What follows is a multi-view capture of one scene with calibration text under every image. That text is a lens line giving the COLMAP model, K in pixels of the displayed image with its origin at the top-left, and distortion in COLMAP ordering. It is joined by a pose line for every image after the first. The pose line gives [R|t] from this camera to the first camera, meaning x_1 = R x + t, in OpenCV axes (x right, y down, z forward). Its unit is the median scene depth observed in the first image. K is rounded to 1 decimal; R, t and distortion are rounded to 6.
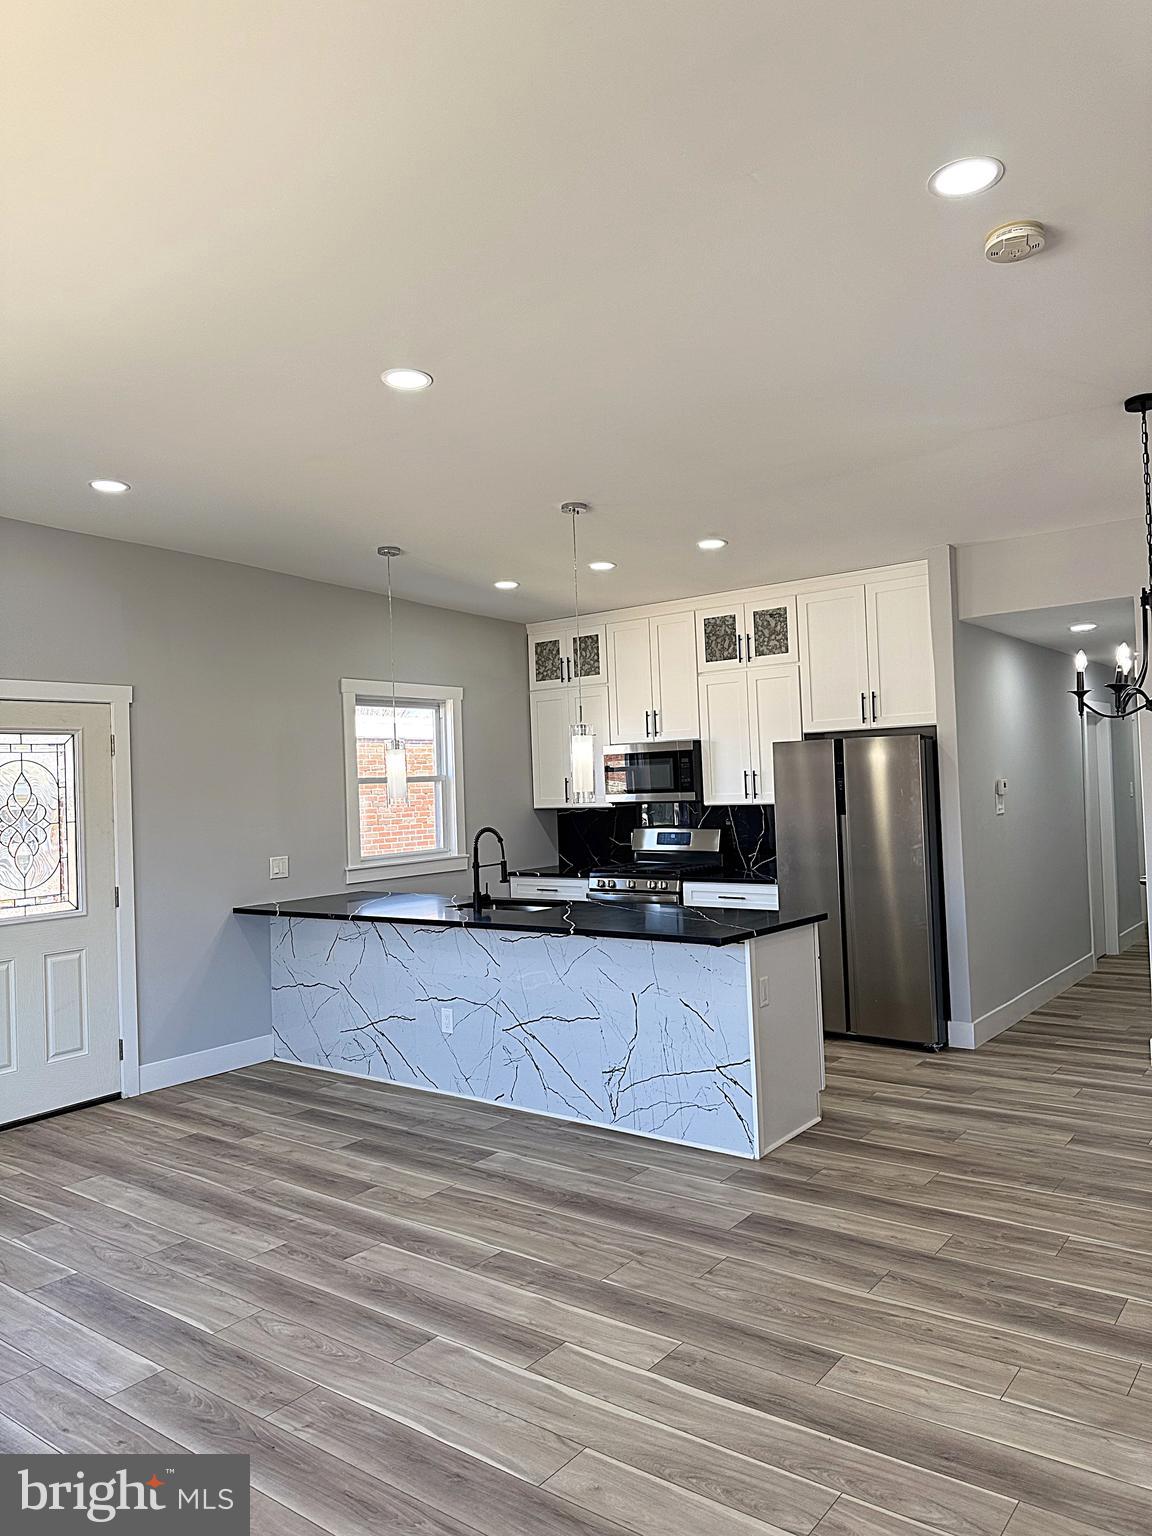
lens RADIAL K [[1080.3, 0, 576.0], [0, 1080.3, 768.0], [0, 0, 1]] dist [0.072976, -0.108009]
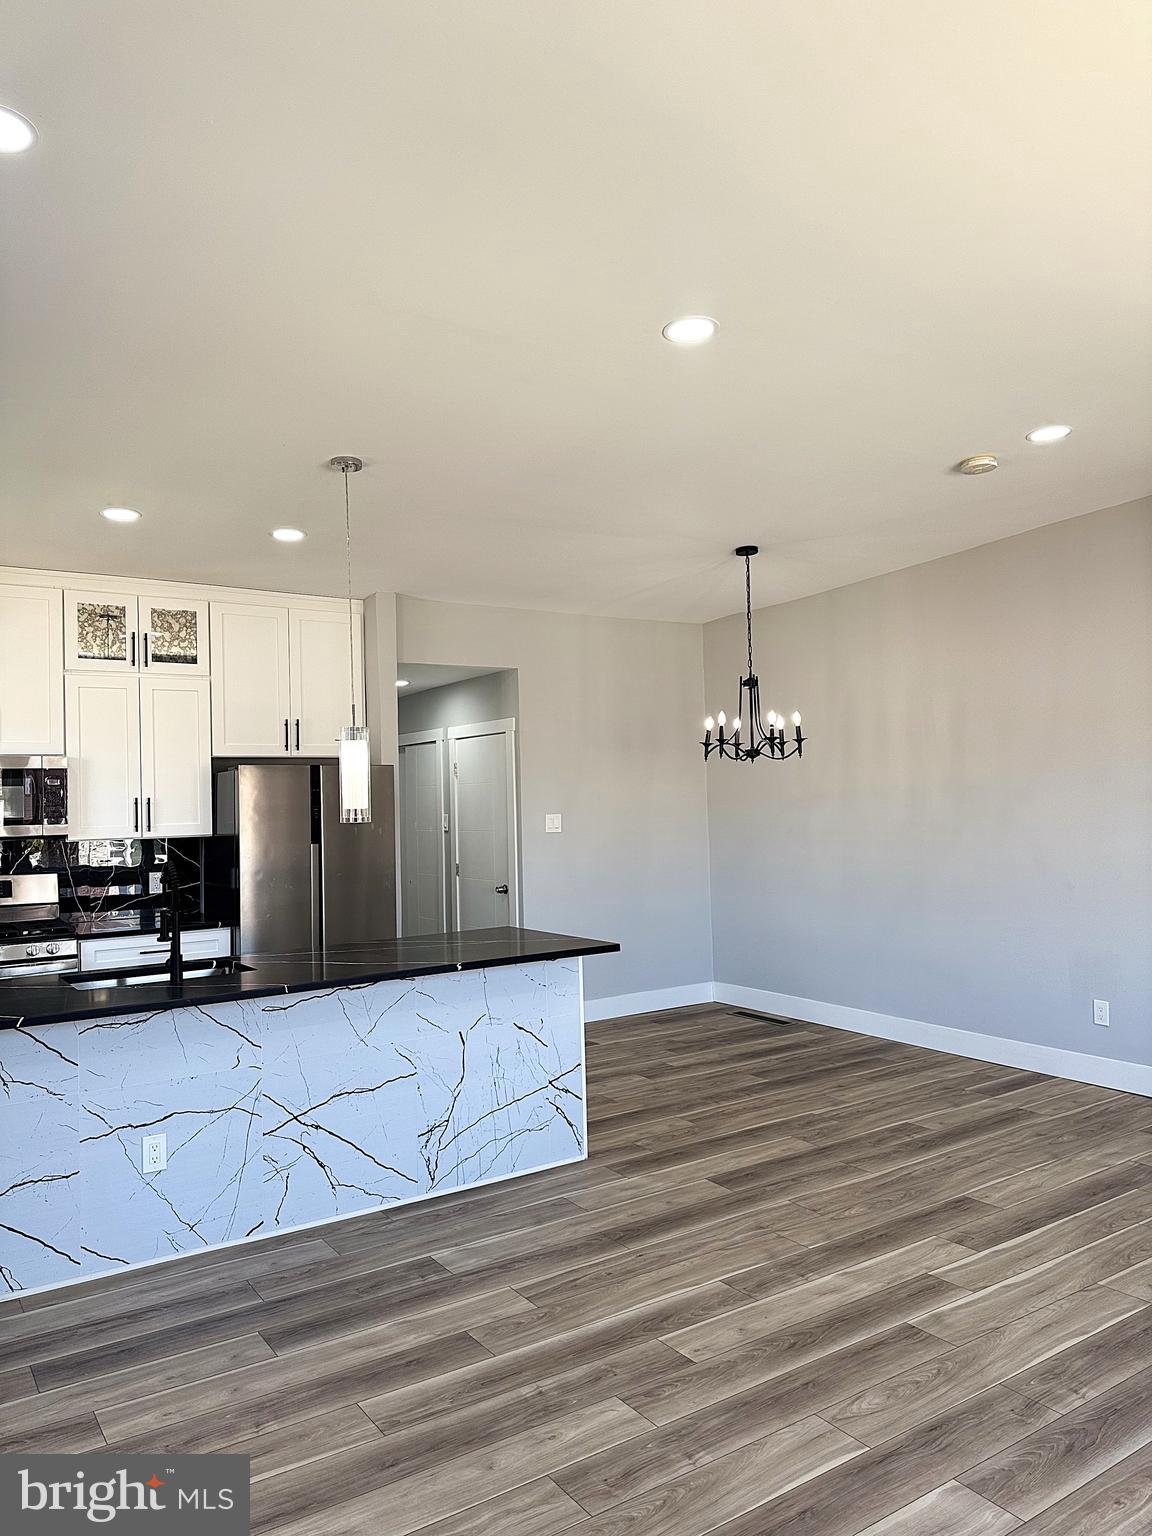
lens RADIAL K [[1080.1, 0, 576.8], [0, 1080.1, 783.3], [0, 0, 1]] dist [0.080307, -0.111794]
pose [[0.319350, 0.045713, 0.946533, -0.668420], [-0.004086, 0.998893, -0.046863, 0.037790], [-0.947628, 0.011098, 0.319184, 0.530507]]
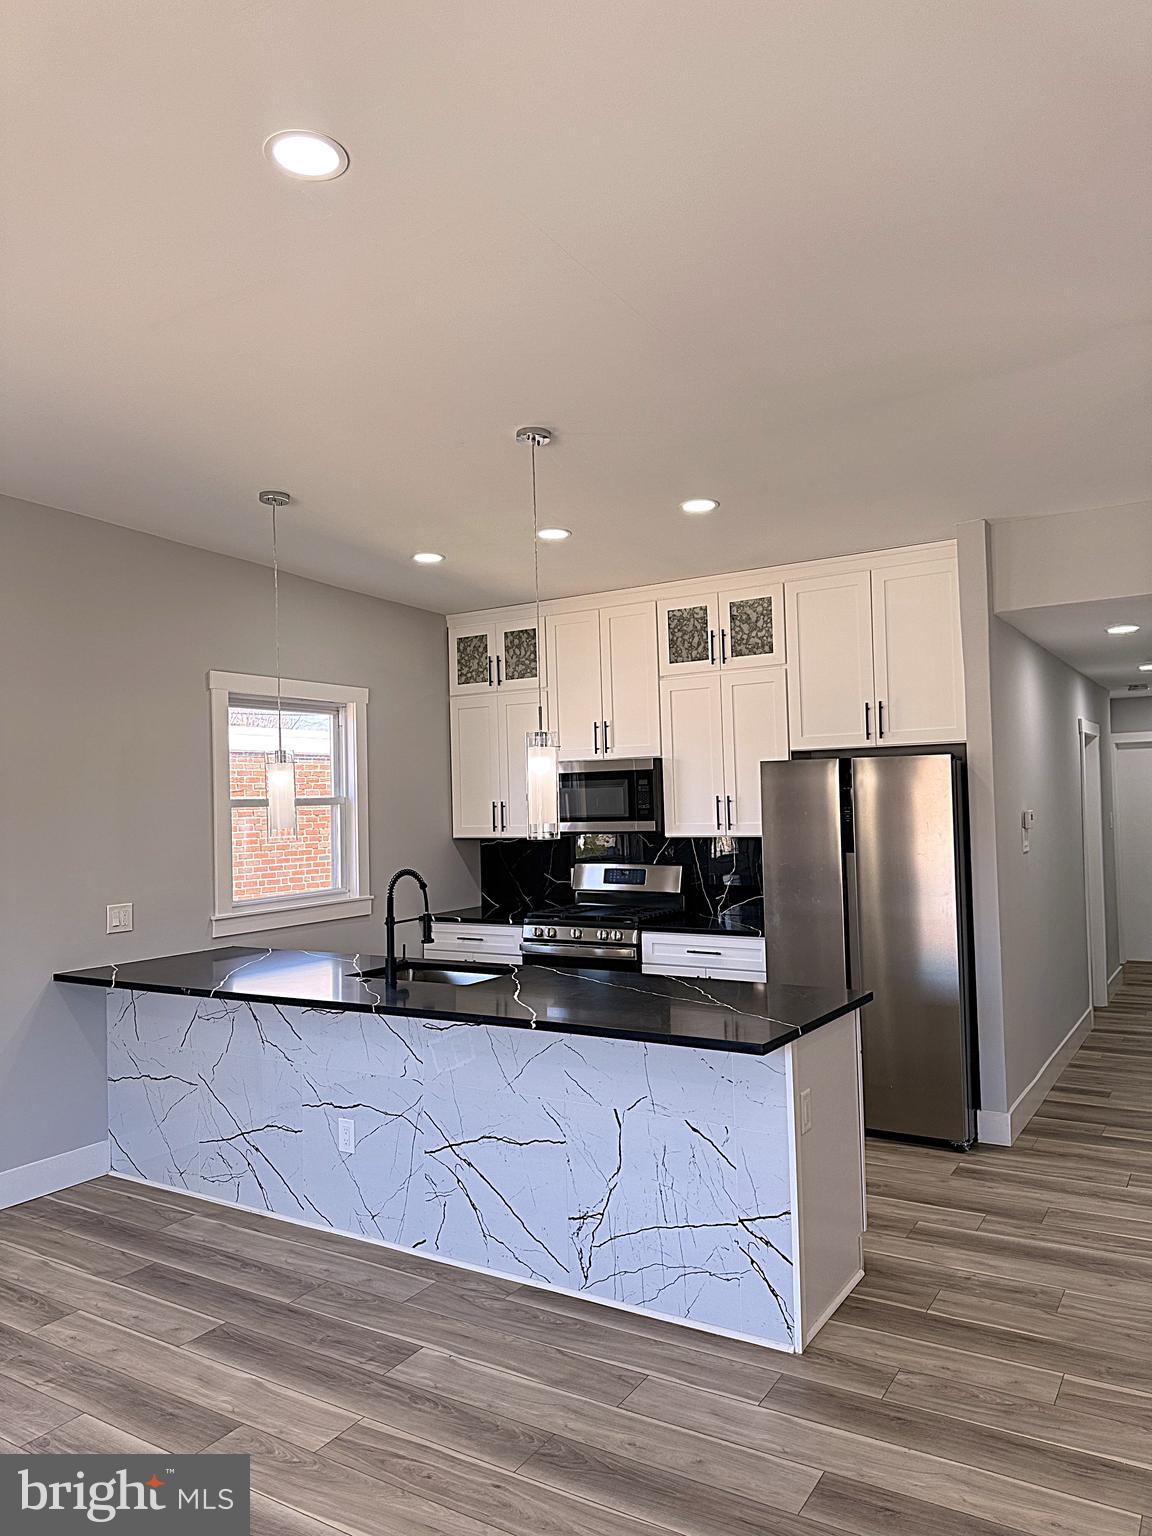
lens RADIAL K [[1080.1, 0, 576.8], [0, 1080.1, 783.3], [0, 0, 1]] dist [0.080307, -0.111794]
pose [[0.995051, 0.012276, 0.098606, -0.039383], [-0.011789, 0.999915, -0.005521, -0.001674], [-0.098665, 0.004332, 0.995111, 0.246842]]
